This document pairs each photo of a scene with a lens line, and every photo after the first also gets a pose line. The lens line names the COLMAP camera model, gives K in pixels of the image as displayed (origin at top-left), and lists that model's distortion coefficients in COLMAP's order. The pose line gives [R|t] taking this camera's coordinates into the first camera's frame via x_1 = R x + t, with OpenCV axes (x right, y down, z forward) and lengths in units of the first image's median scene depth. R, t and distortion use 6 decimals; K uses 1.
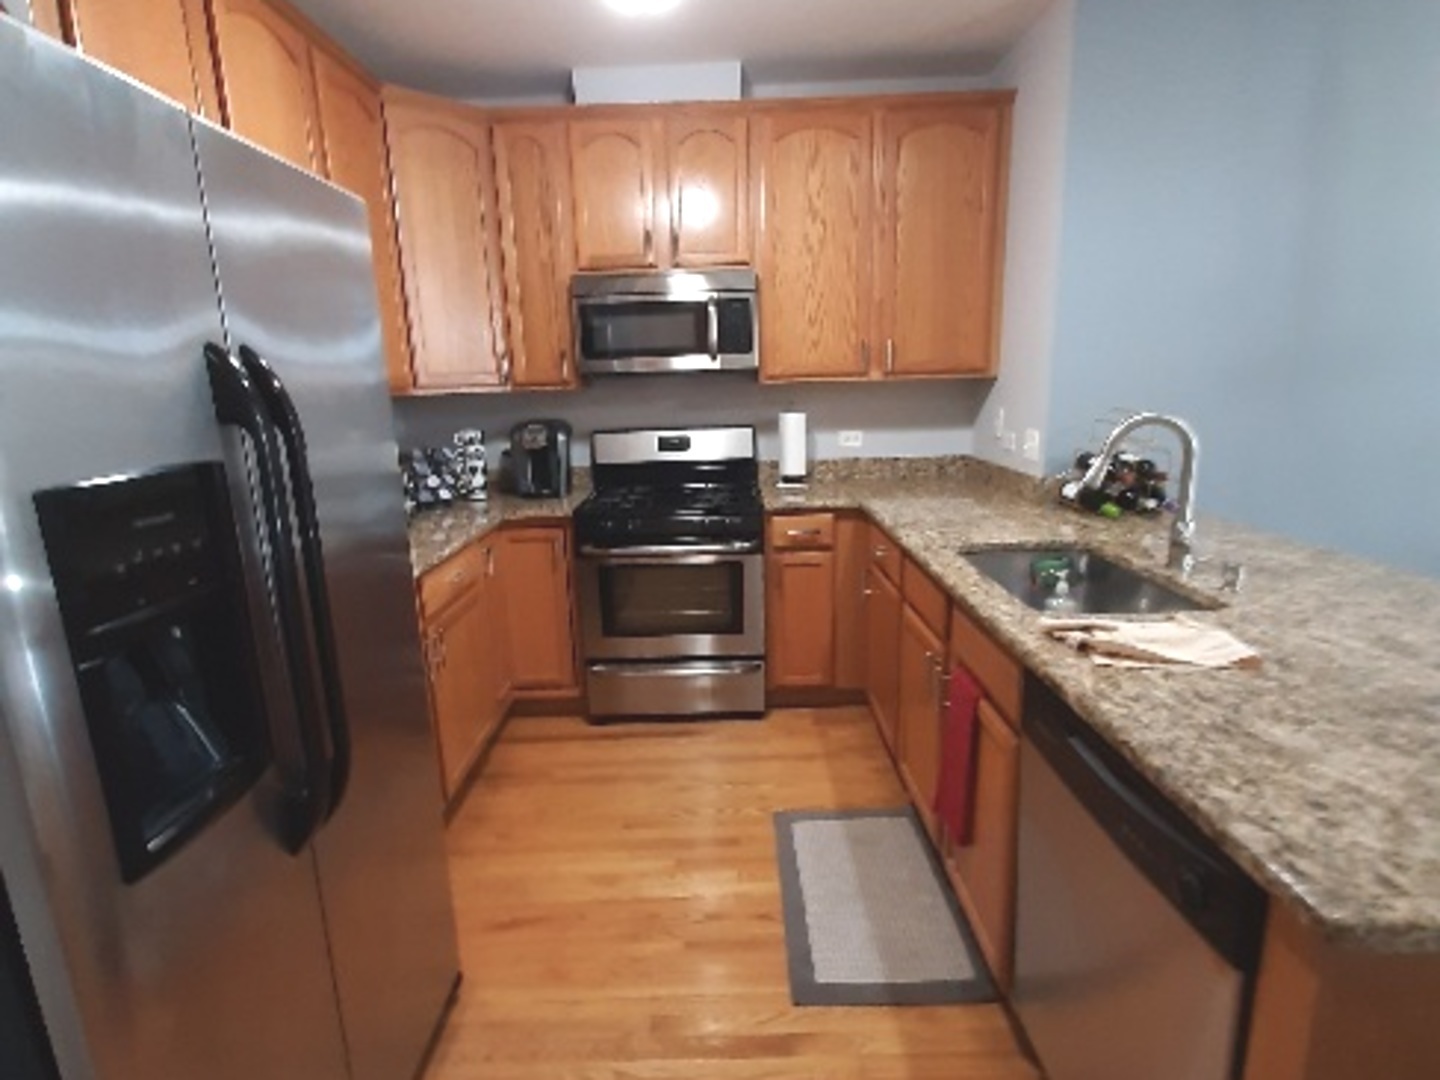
lens RADIAL K [[755.3, 0, 717.9], [0, 755.3, 547.3], [0, 0, 1]] dist [0.002121, 0.000079]
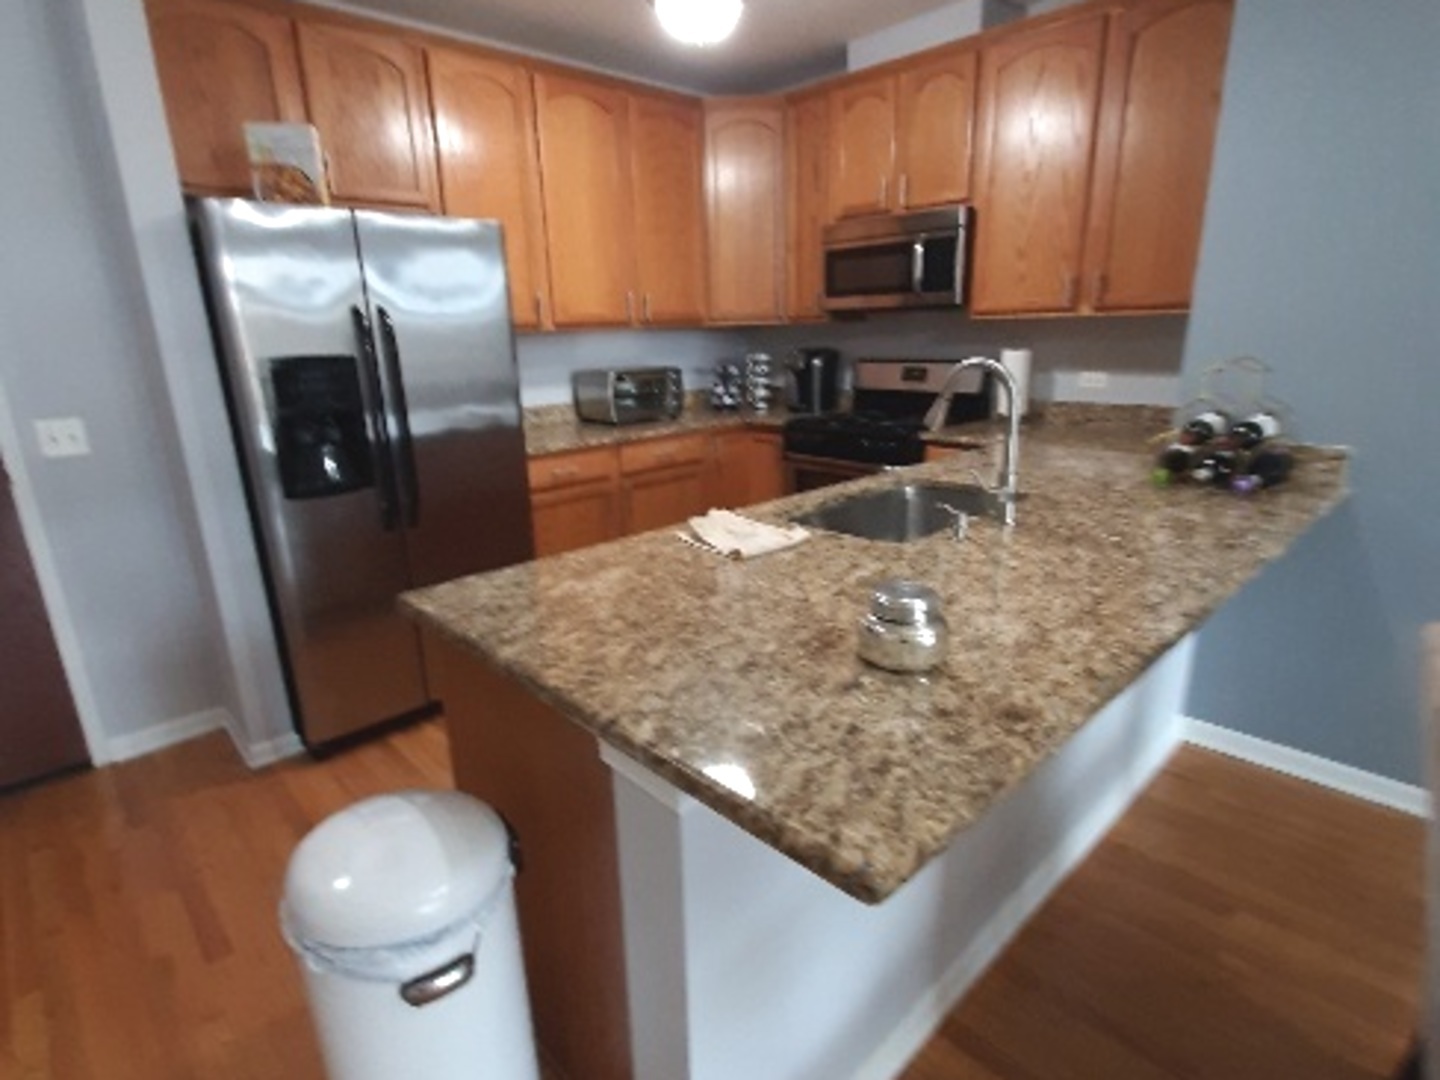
lens RADIAL K [[755.3, 0, 717.9], [0, 755.3, 547.3], [0, 0, 1]] dist [0.002121, 0.000079]
pose [[0.689266, 0.217671, -0.691037, 0.640044], [-0.154594, 0.976022, 0.153241, -0.019414], [0.707823, 0.001206, 0.706389, 0.033628]]
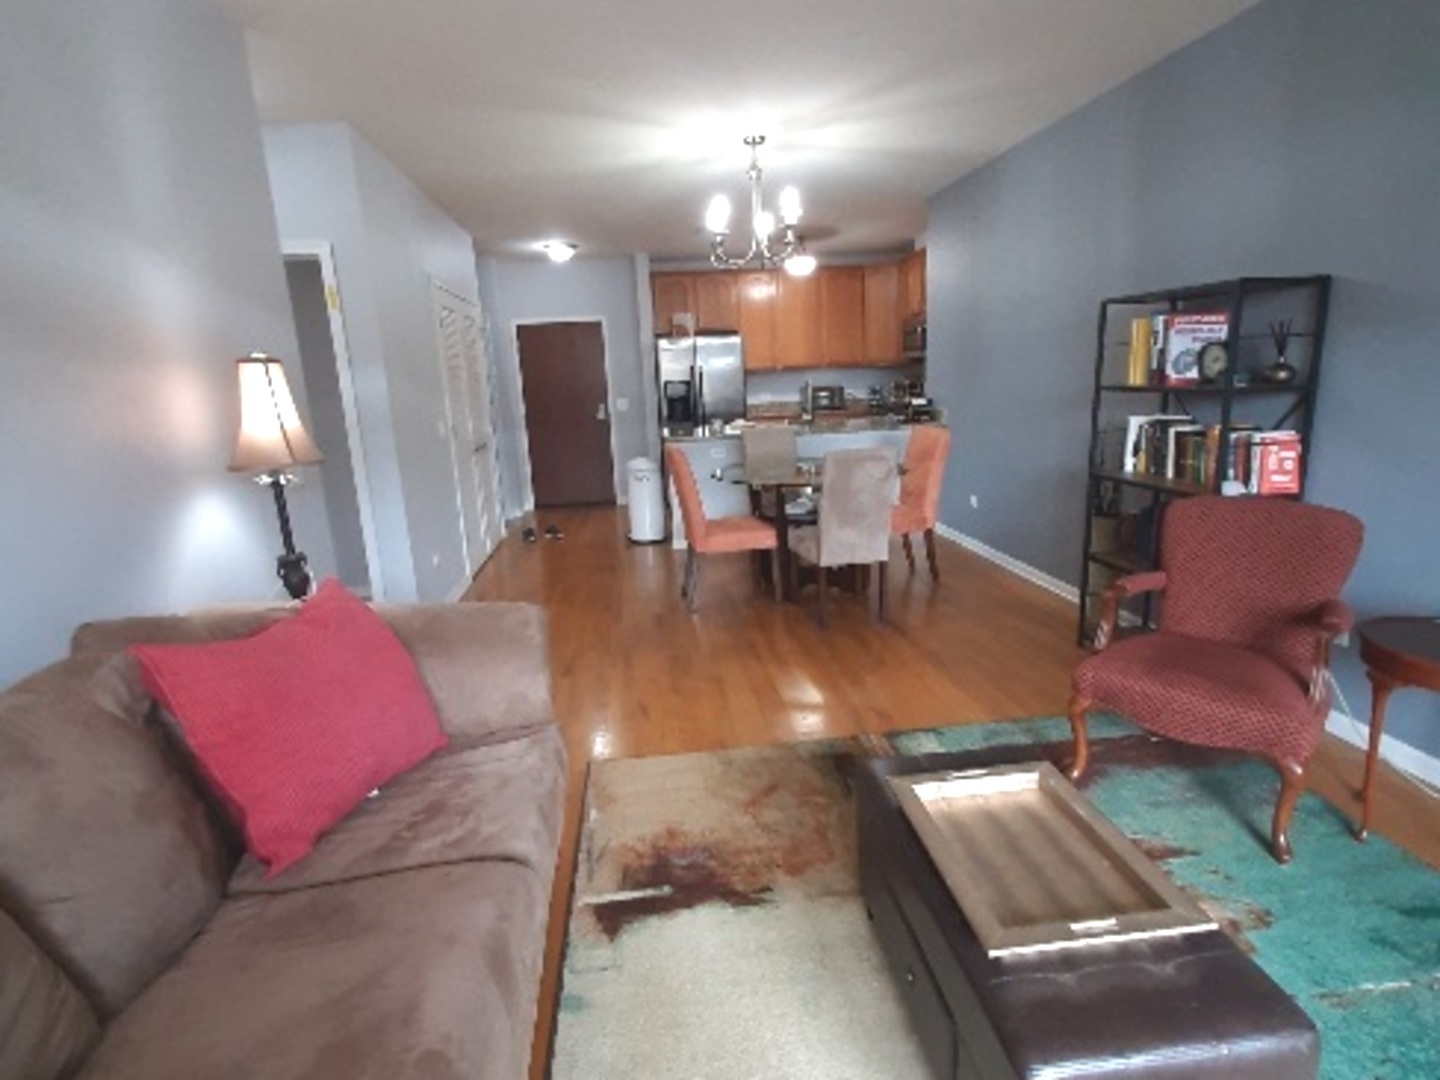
lens RADIAL K [[755.3, 0, 717.9], [0, 755.3, 547.3], [0, 0, 1]] dist [0.002121, 0.000079]
pose [[0.108215, 0.253947, -0.961145, 2.407531], [-0.168970, 0.957454, 0.233947, -0.112058], [0.979663, 0.137088, 0.146520, 0.111436]]
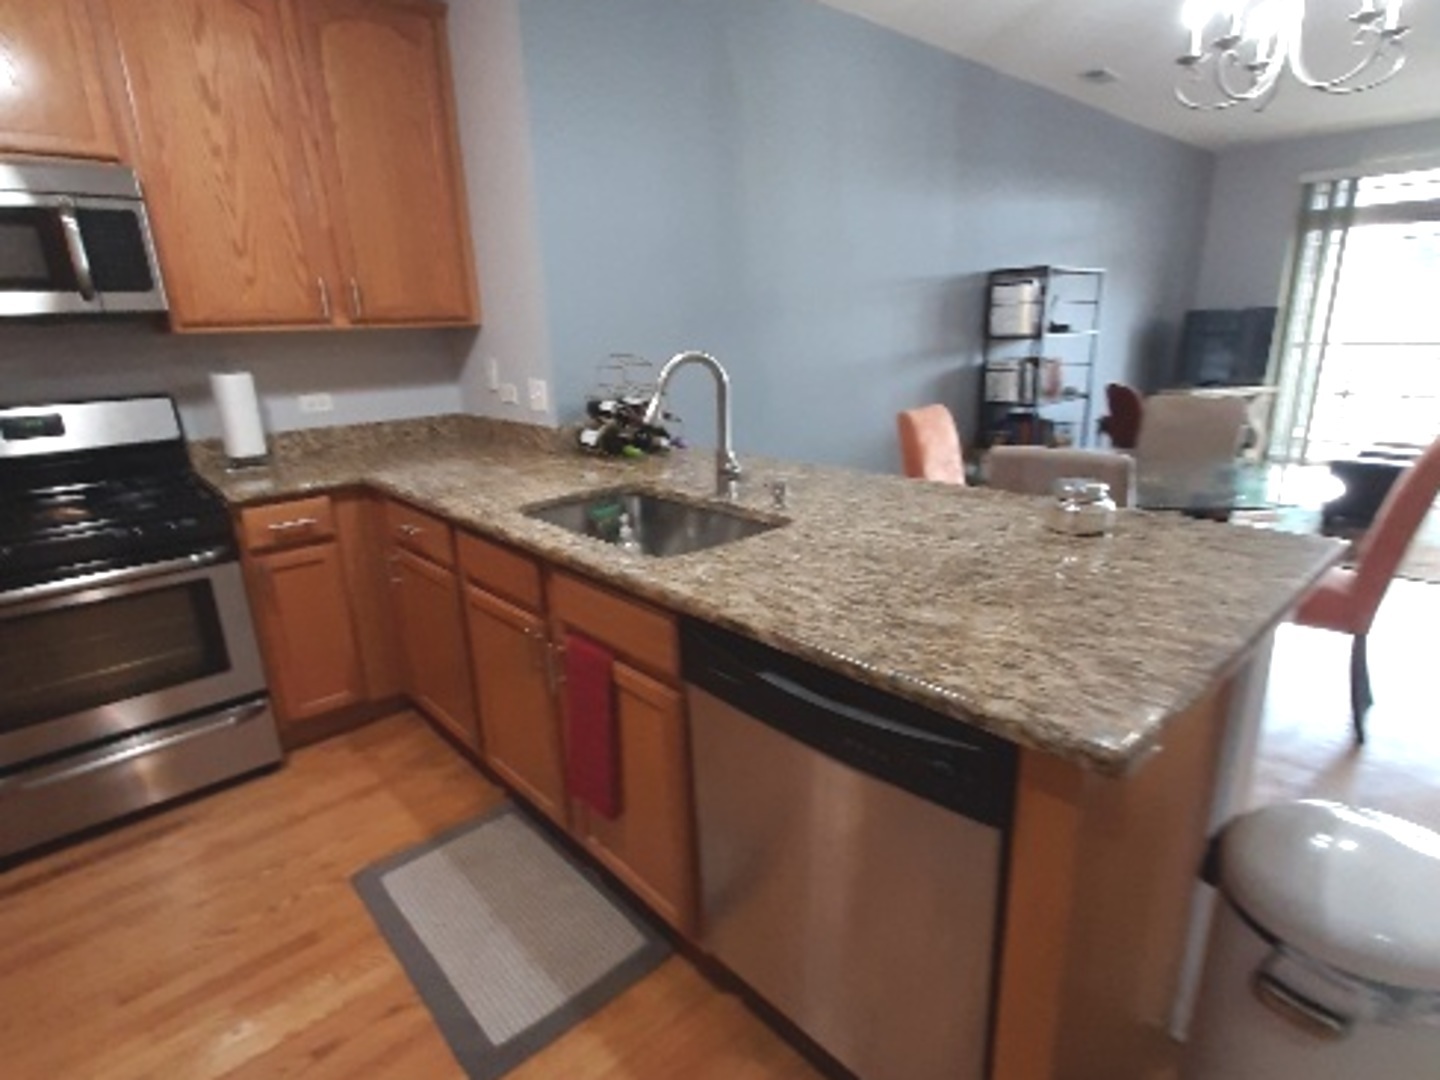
lens RADIAL K [[755.3, 0, 717.9], [0, 755.3, 547.3], [0, 0, 1]] dist [0.002121, 0.000079]
pose [[0.738222, -0.188936, 0.647558, -0.074059], [0.158414, 0.981685, 0.105830, -0.009375], [-0.655693, 0.024456, 0.754631, 0.116492]]
